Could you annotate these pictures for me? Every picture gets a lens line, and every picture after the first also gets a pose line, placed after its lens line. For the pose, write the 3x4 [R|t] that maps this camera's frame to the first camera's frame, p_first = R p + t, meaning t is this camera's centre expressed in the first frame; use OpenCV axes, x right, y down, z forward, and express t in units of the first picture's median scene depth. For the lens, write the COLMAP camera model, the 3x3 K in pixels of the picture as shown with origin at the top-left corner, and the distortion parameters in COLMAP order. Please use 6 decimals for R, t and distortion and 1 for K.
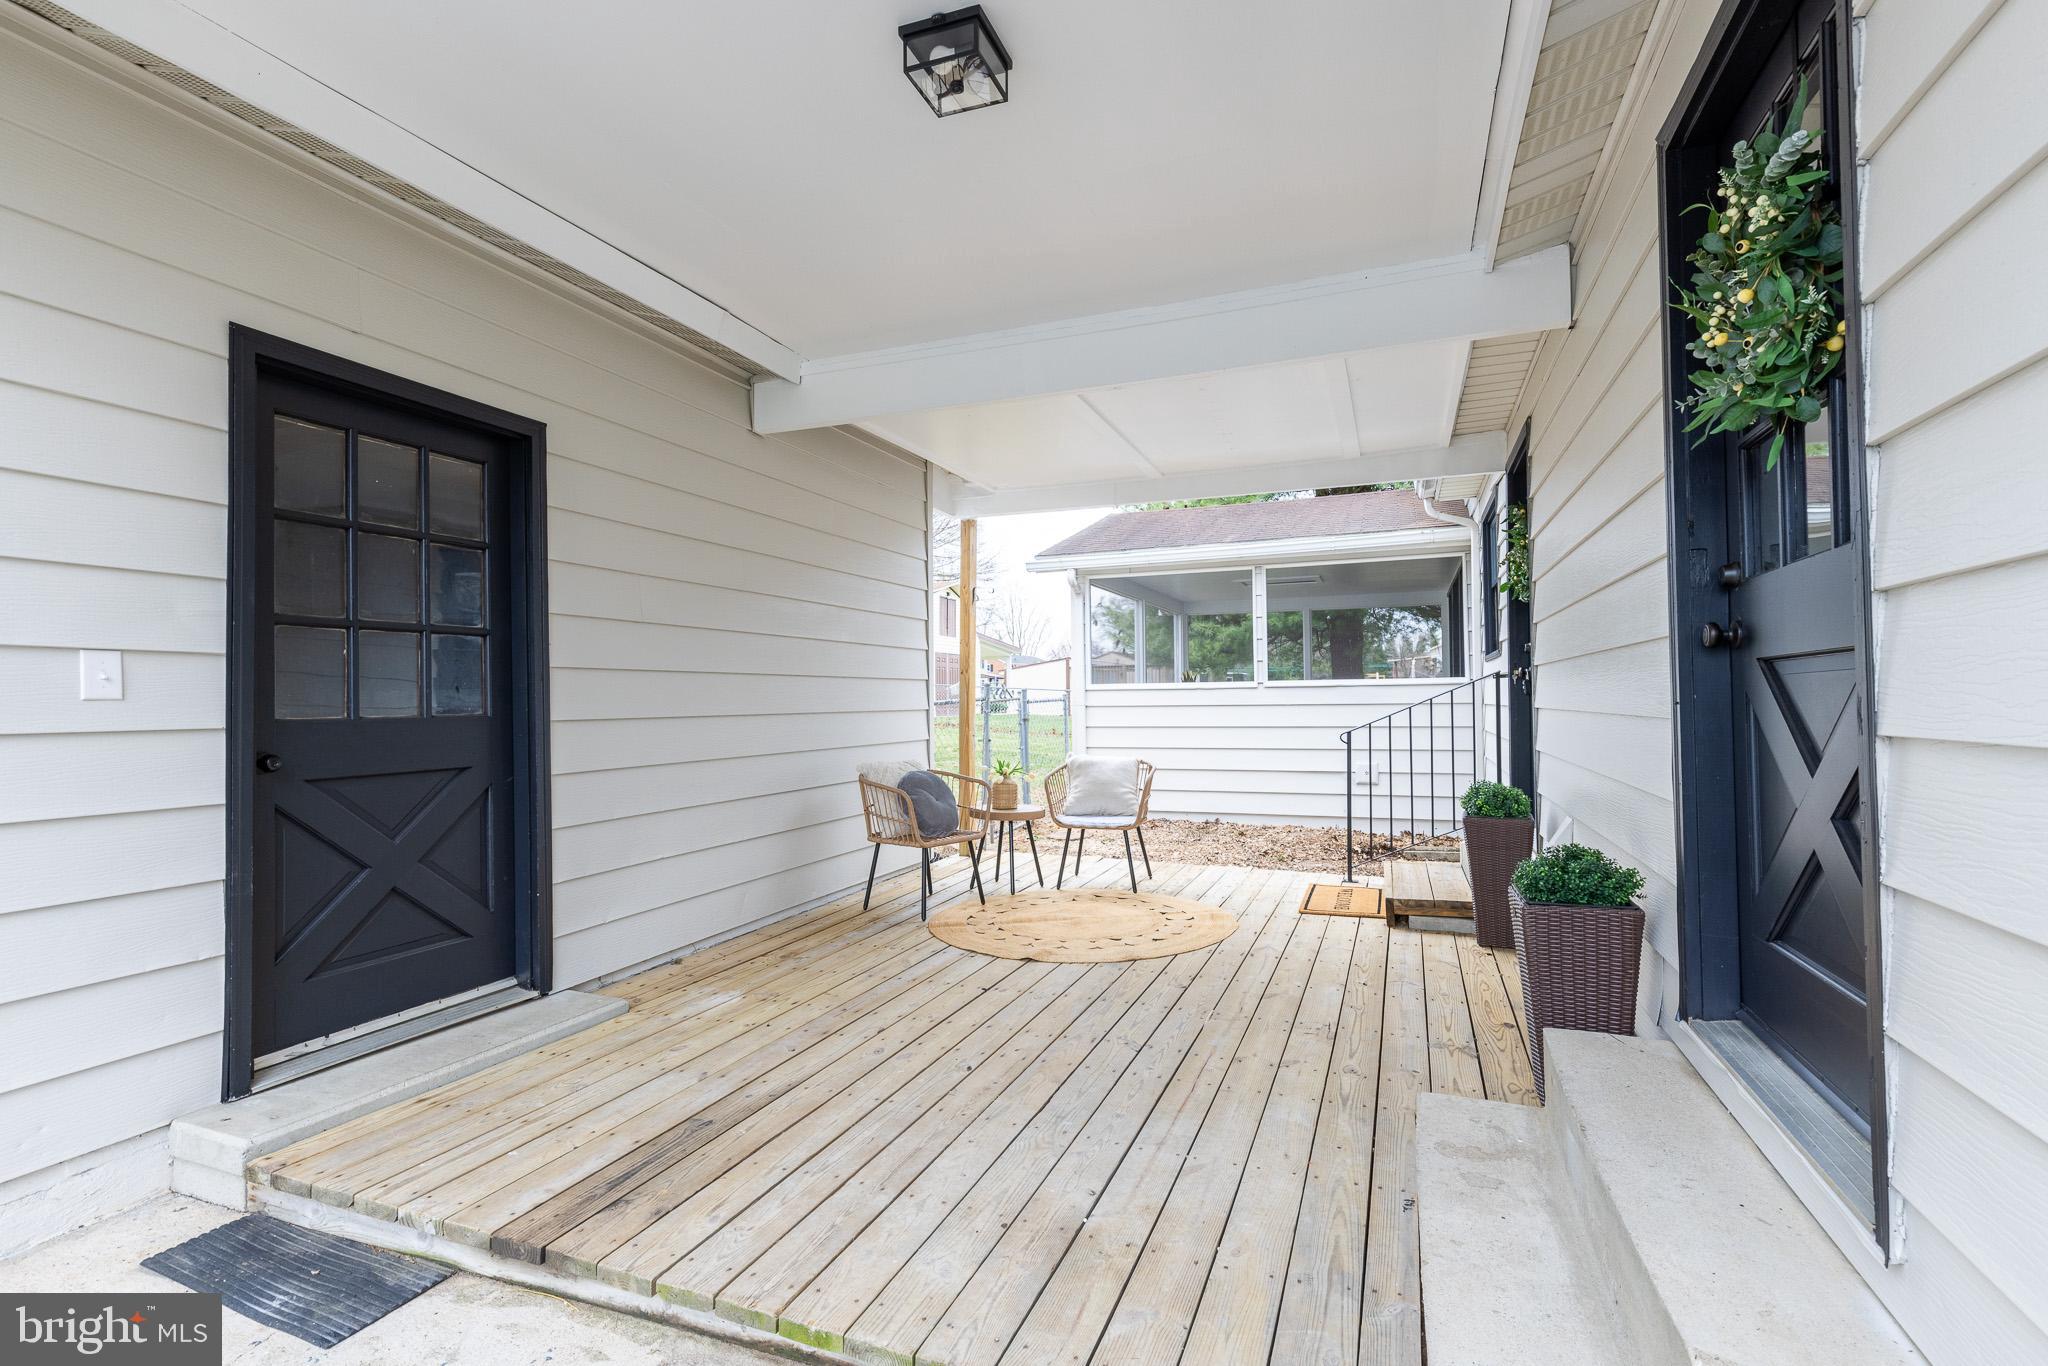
lens RADIAL K [[959.0, 0, 1024.0], [0, 959.0, 683.0], [0, 0, 1]] dist [-0.002830, -0.000662]
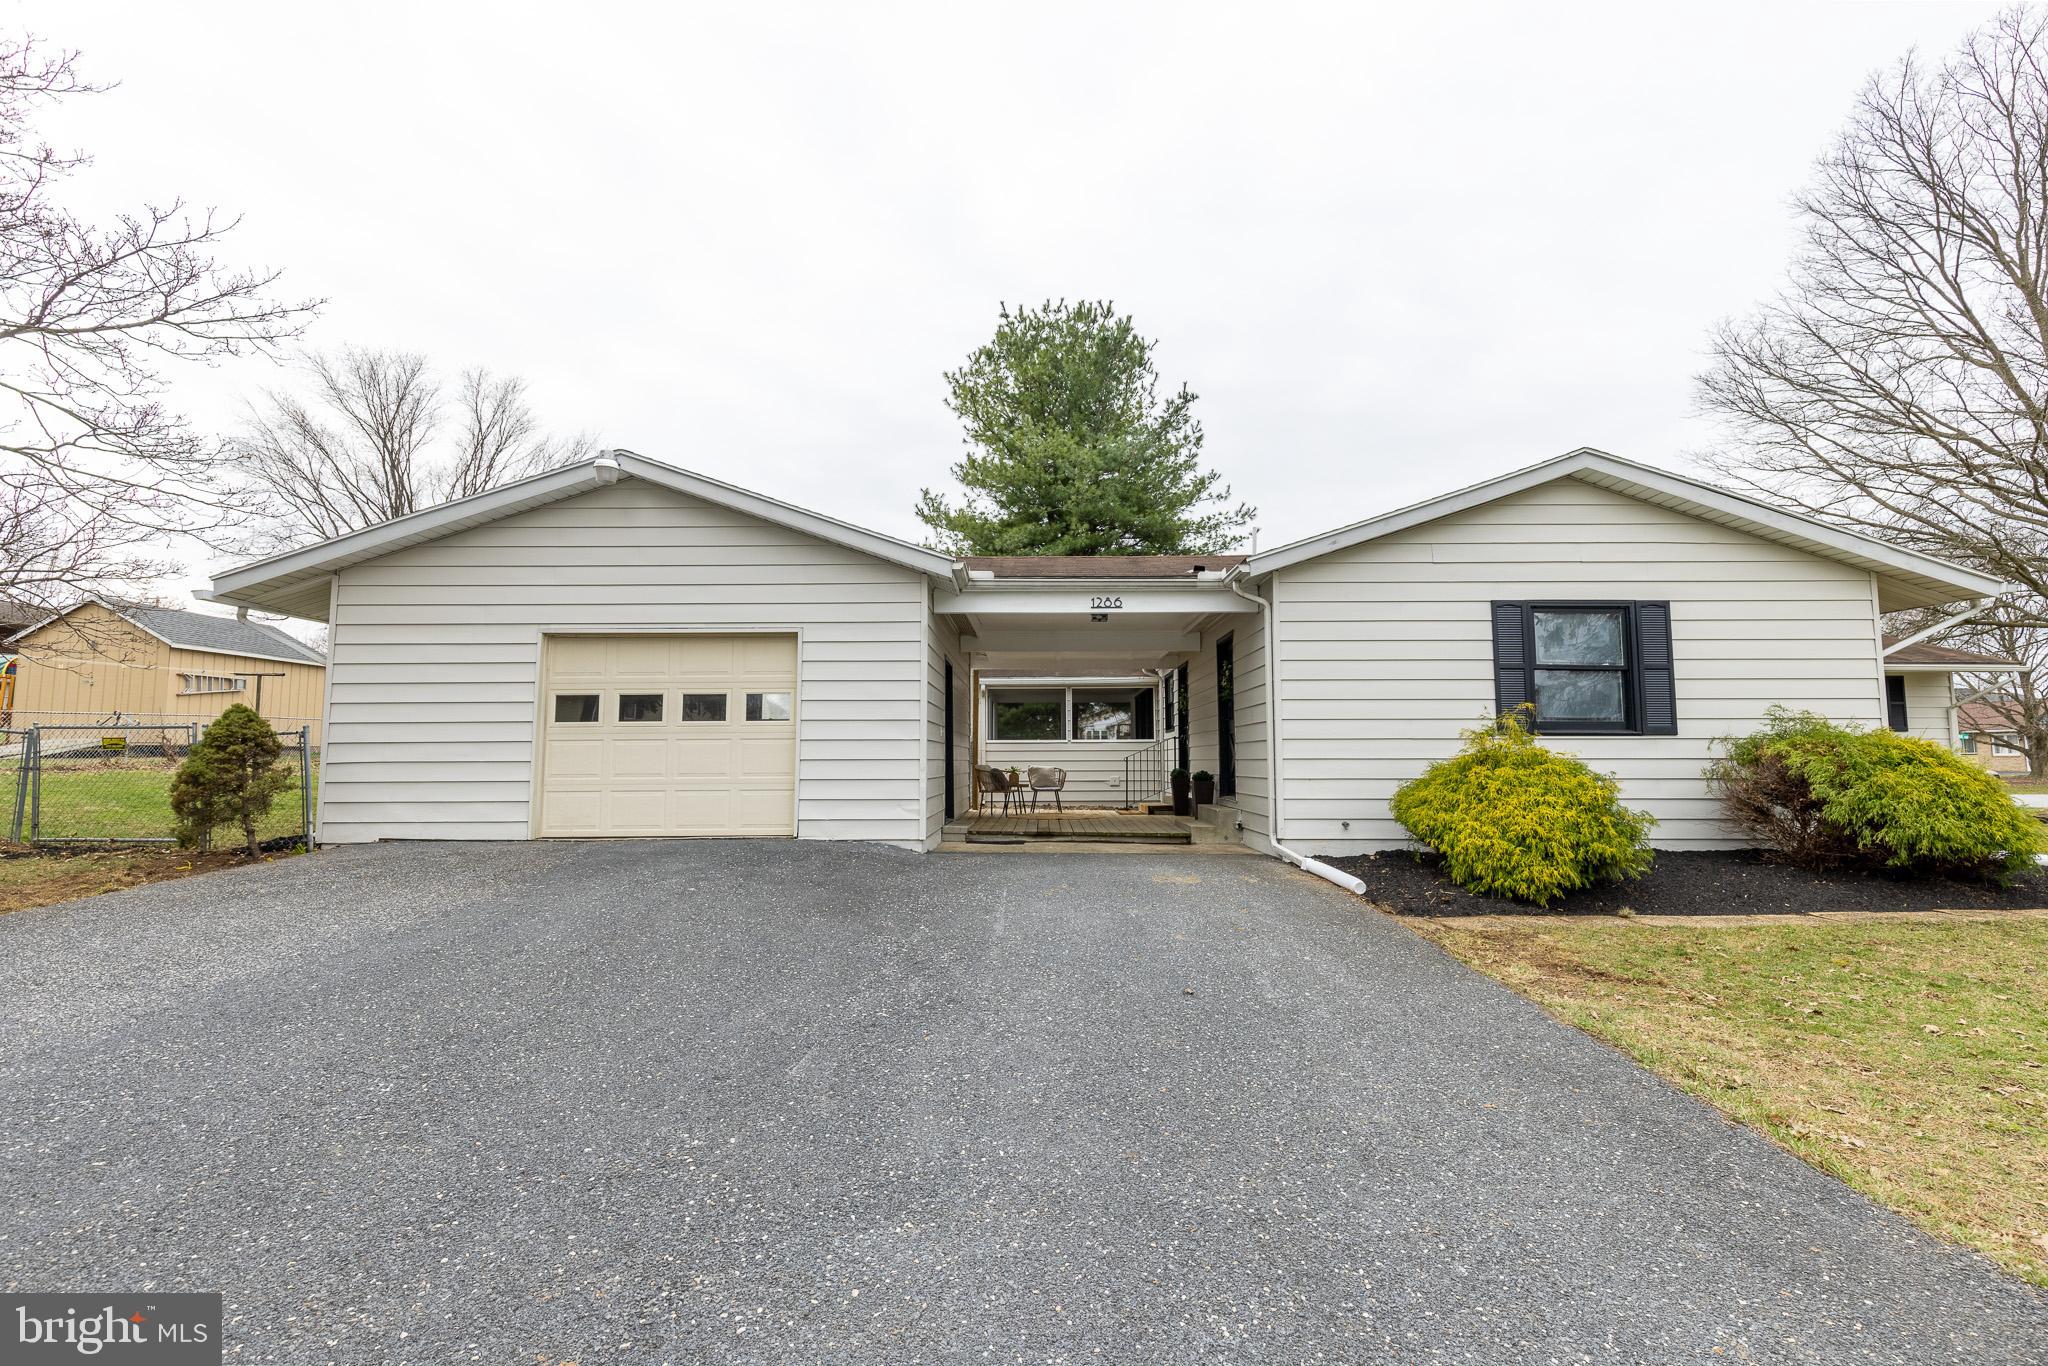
lens RADIAL K [[959.0, 0, 1024.0], [0, 959.0, 683.0], [0, 0, 1]] dist [-0.002830, -0.000662]
pose [[0.935915, 0.056012, 0.347743, -0.796166], [-0.031550, 0.996638, -0.075617, 0.050508], [-0.350809, 0.059800, 0.934536, -1.305005]]
